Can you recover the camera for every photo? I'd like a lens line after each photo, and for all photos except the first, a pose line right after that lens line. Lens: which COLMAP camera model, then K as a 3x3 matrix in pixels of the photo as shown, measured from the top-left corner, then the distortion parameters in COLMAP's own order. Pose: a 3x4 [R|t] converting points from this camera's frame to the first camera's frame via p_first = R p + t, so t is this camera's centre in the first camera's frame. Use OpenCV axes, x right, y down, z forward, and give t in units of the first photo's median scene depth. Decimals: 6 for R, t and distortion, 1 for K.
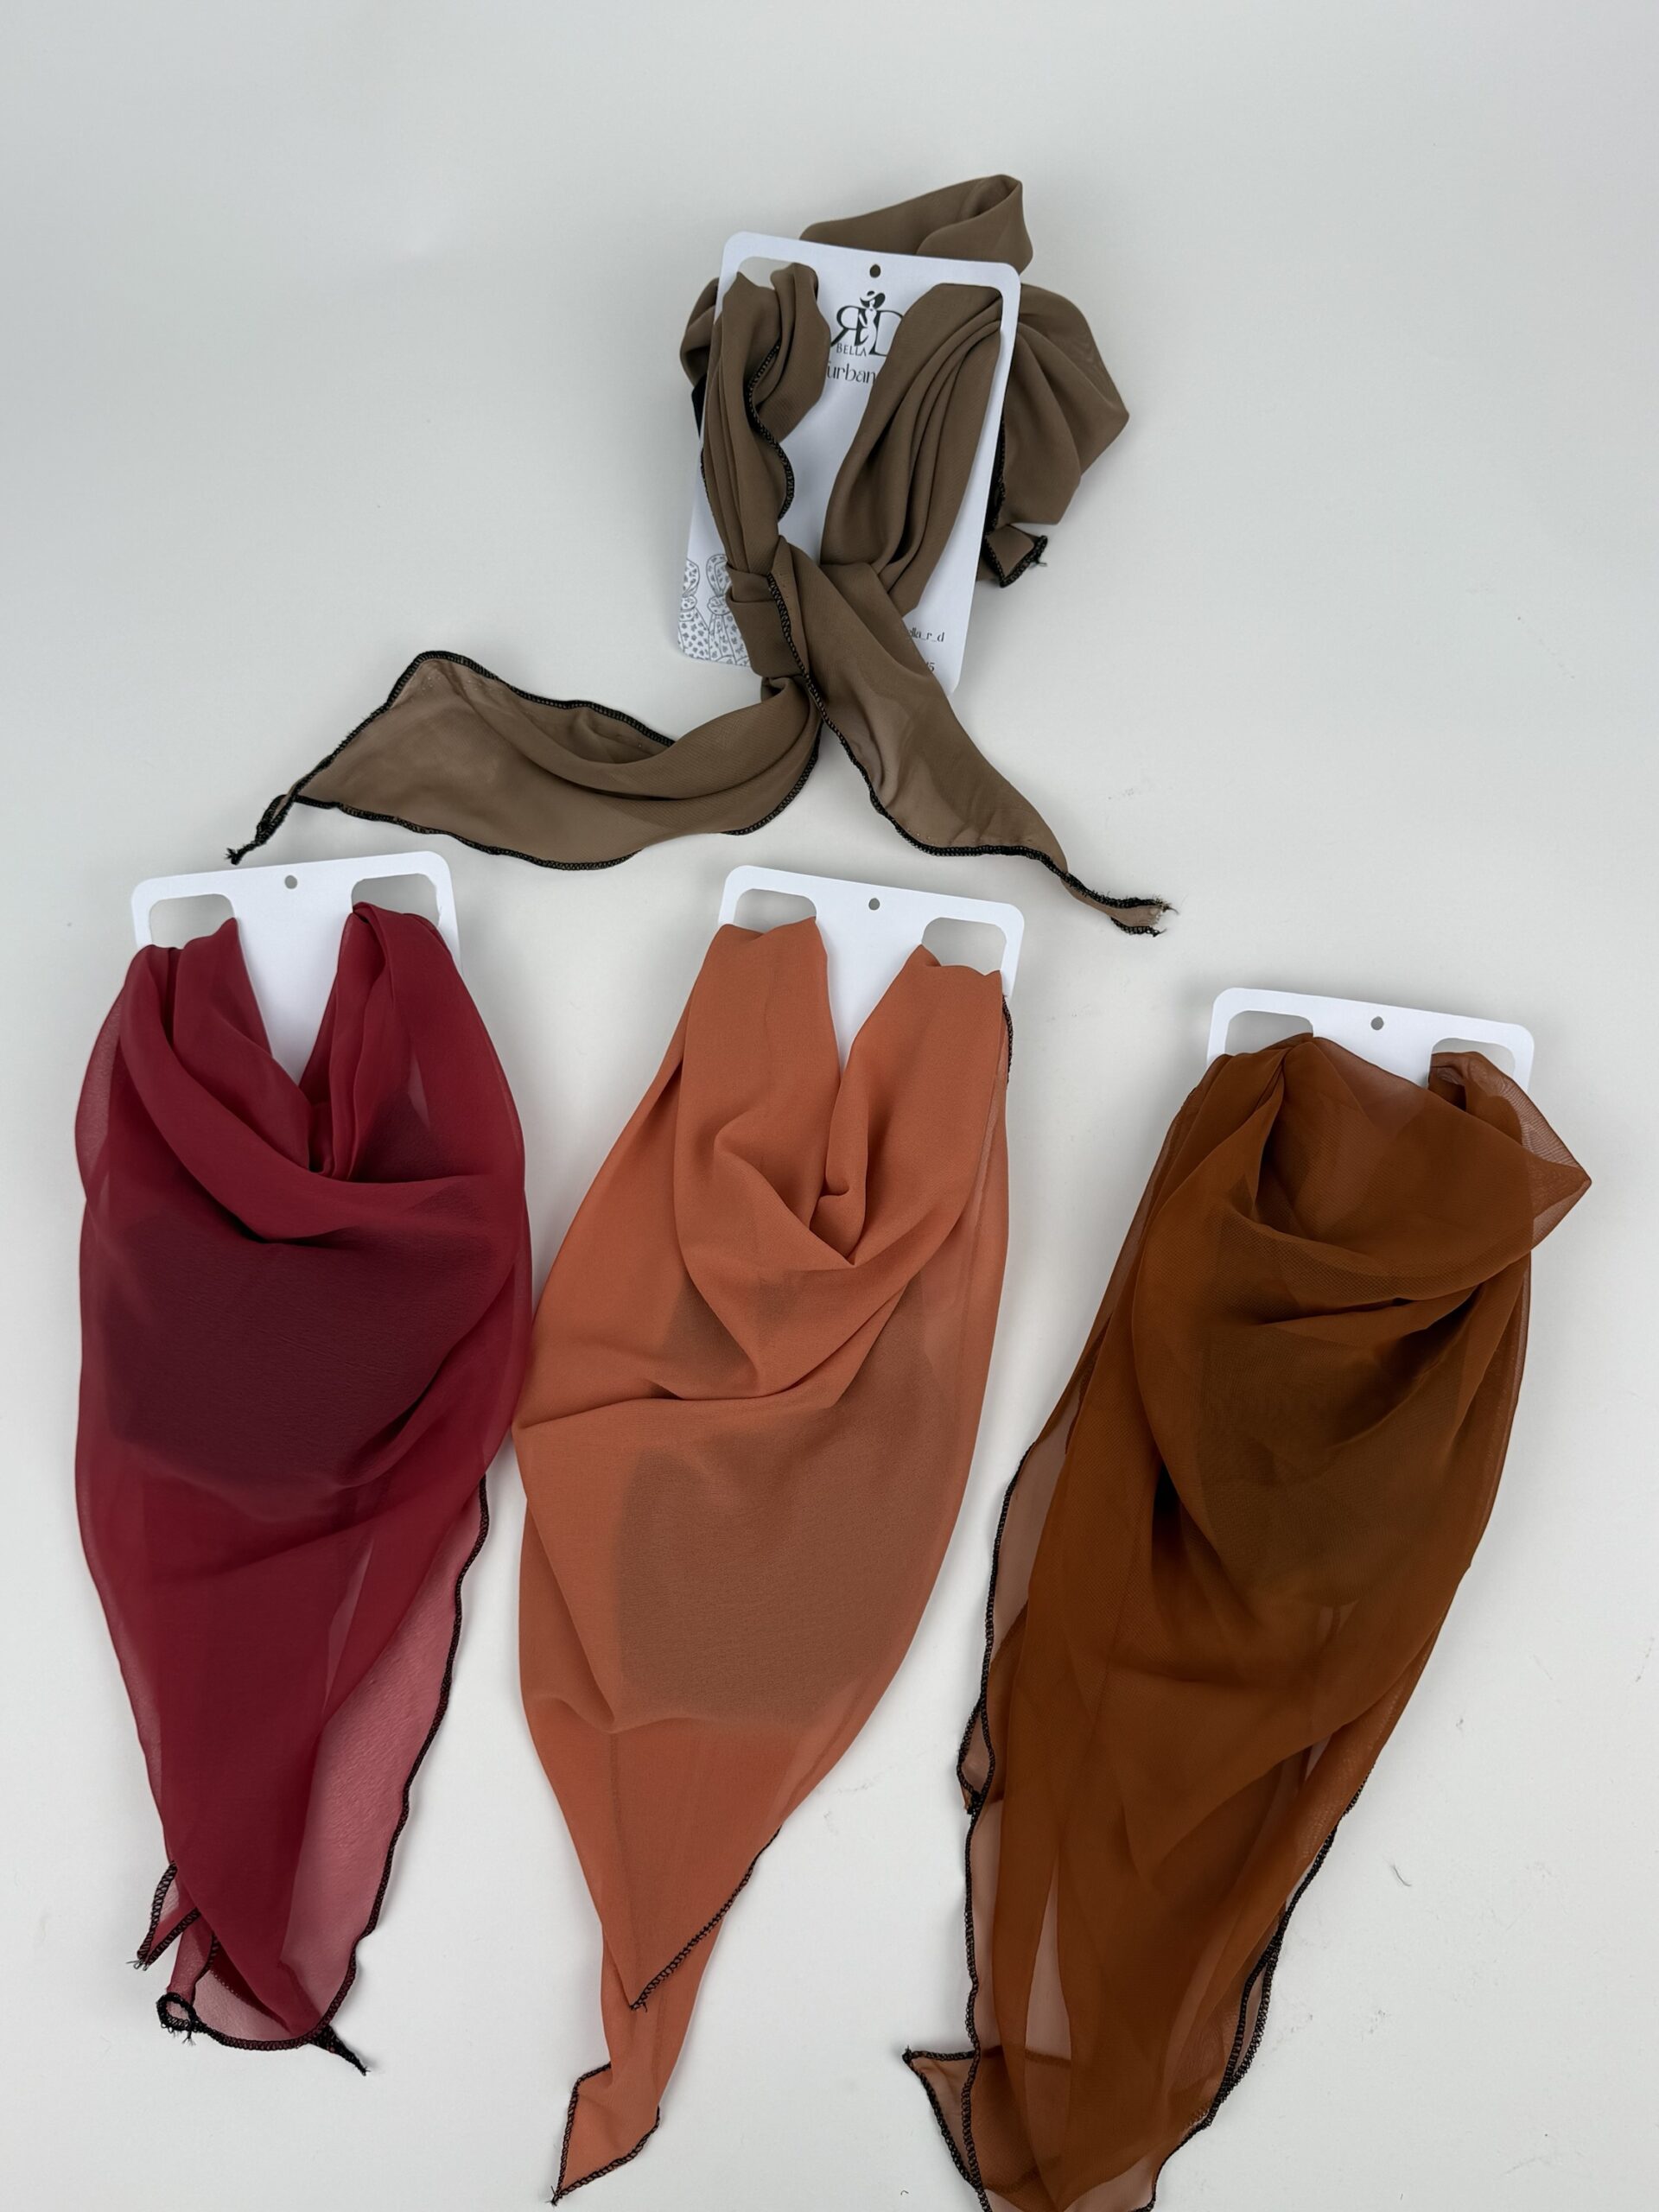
lens RADIAL K [[1814.9, 0, 829.5], [0, 1814.9, 1106.0], [0, 0, 1]] dist [0.176408, -0.473646]
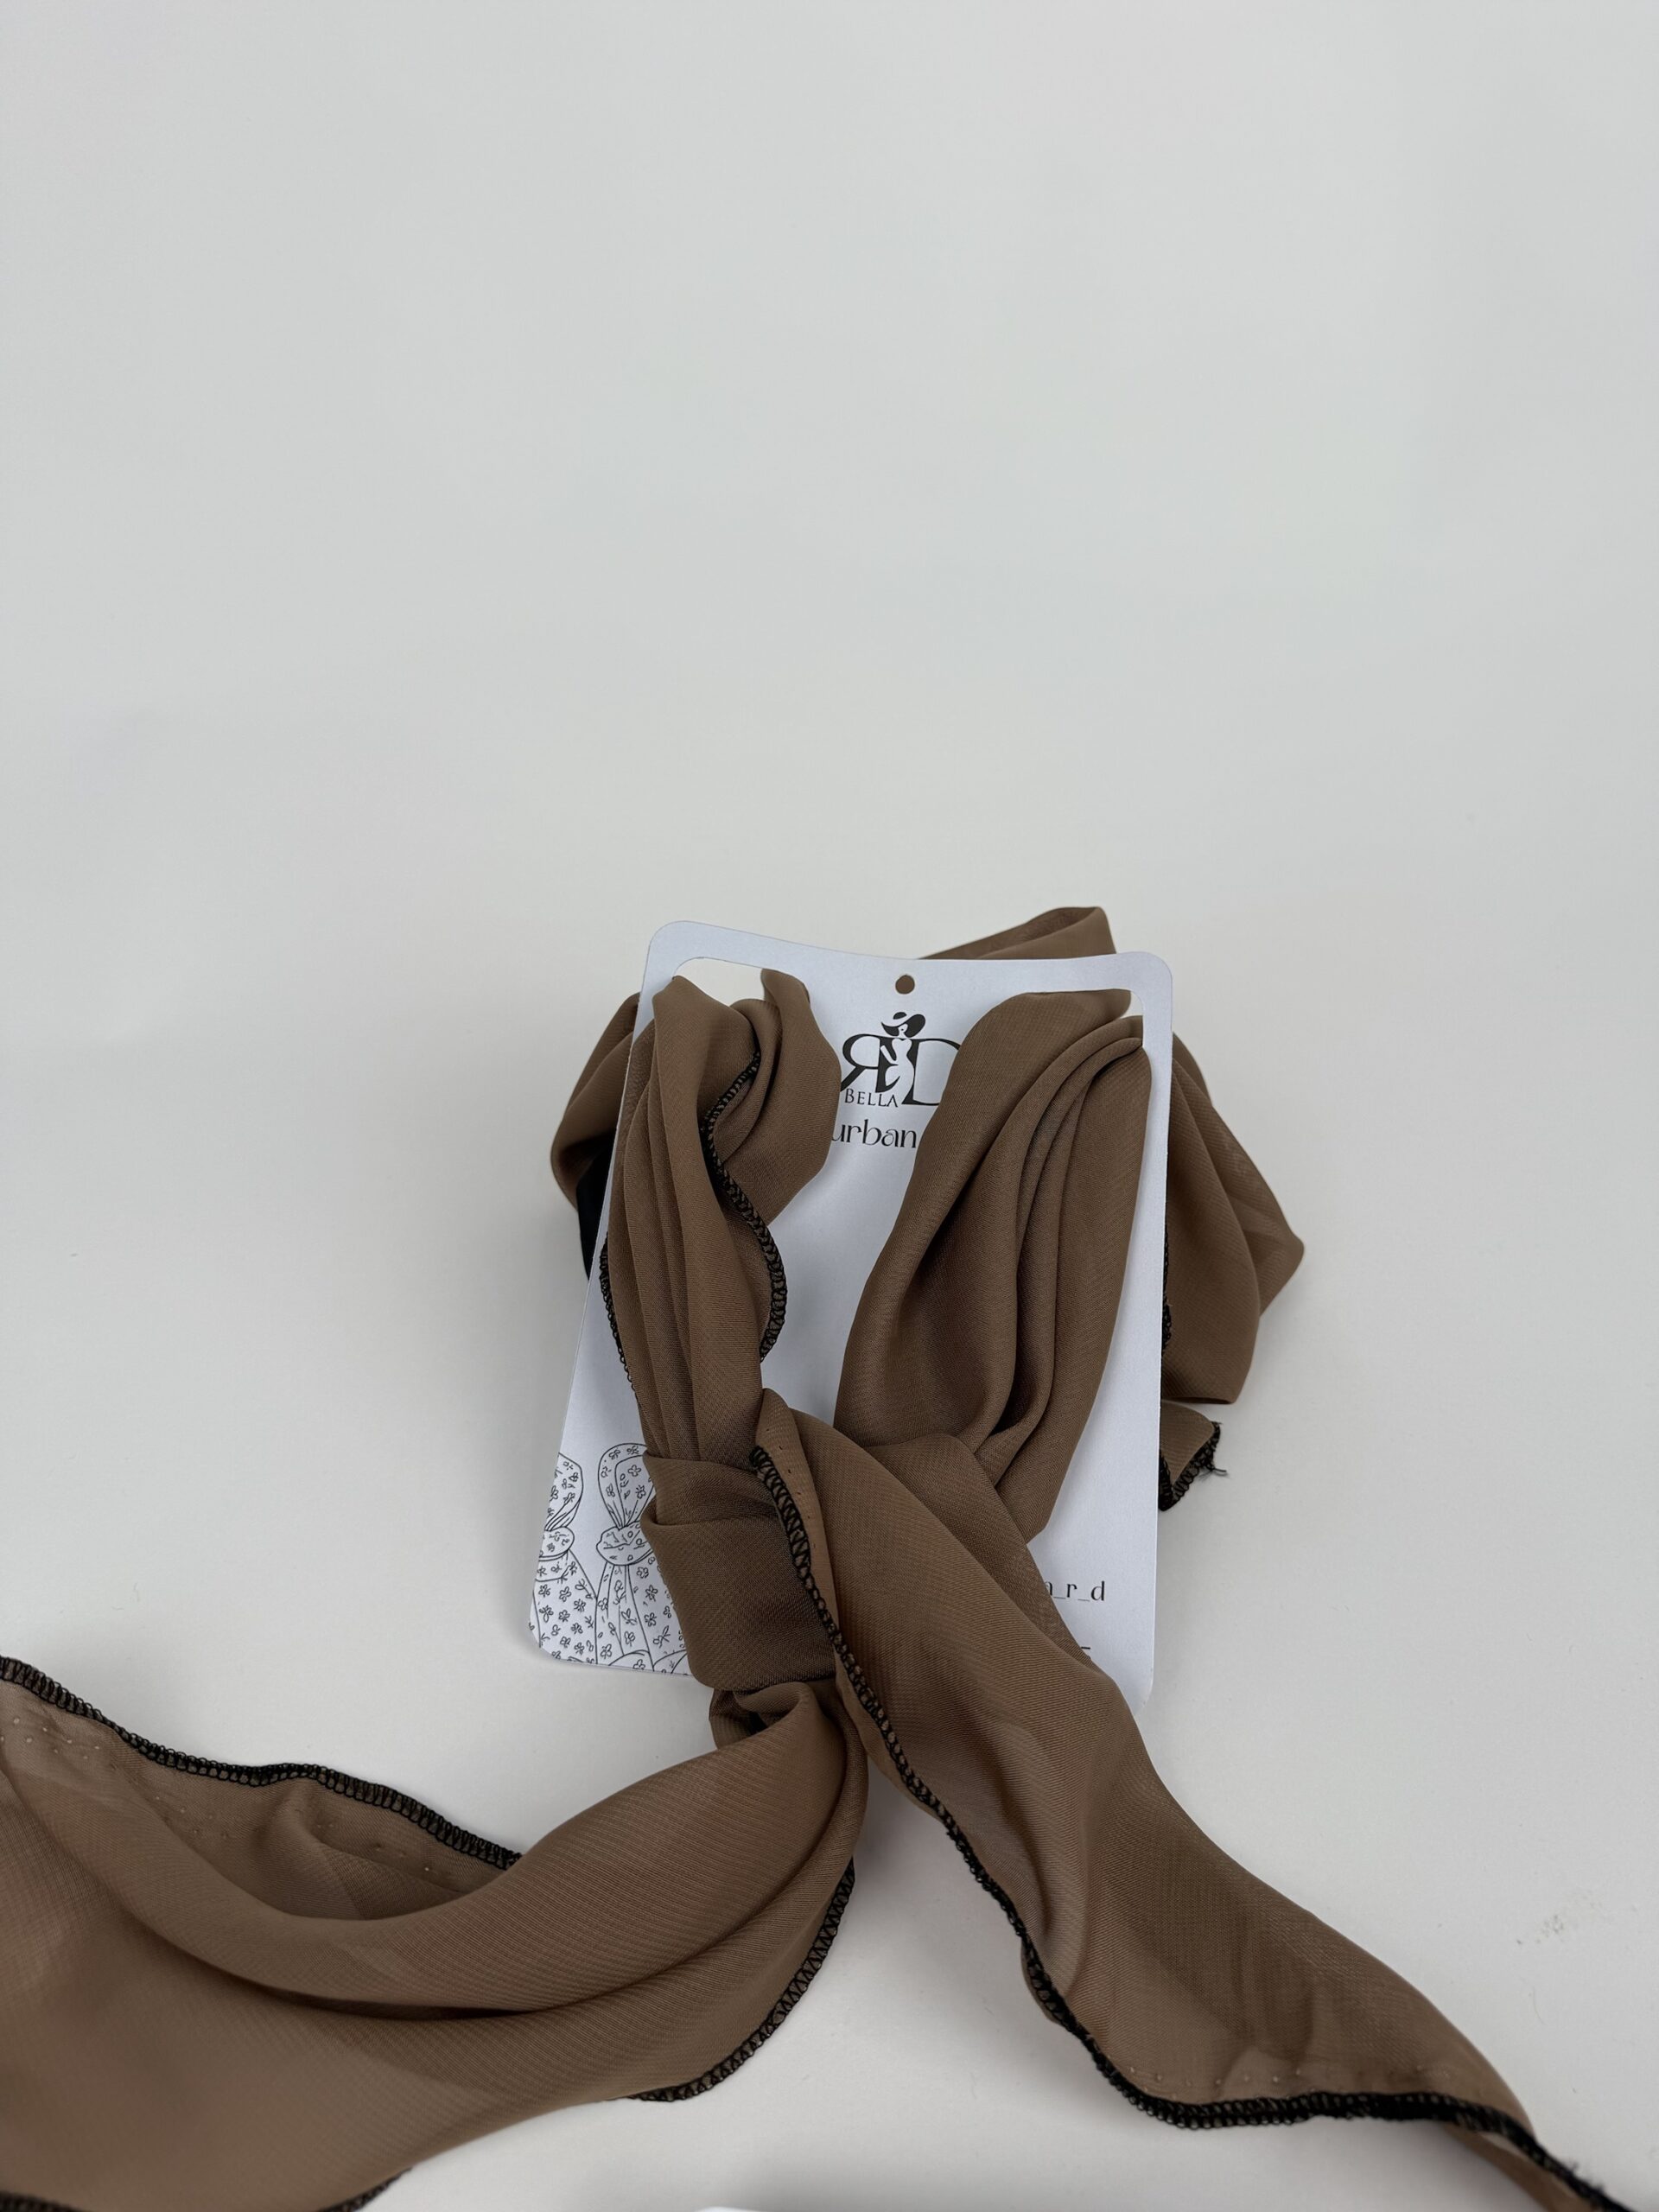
lens RADIAL K [[1603.2, 0, 829.5], [0, 1603.2, 1106.0], [0, 0, 1]] dist [0.047660, -0.065666]
pose [[0.986293, 0.028748, 0.162477, -0.080828], [0.076013, 0.794824, -0.602060, -0.110039], [-0.146449, 0.606158, 0.781745, 0.612529]]
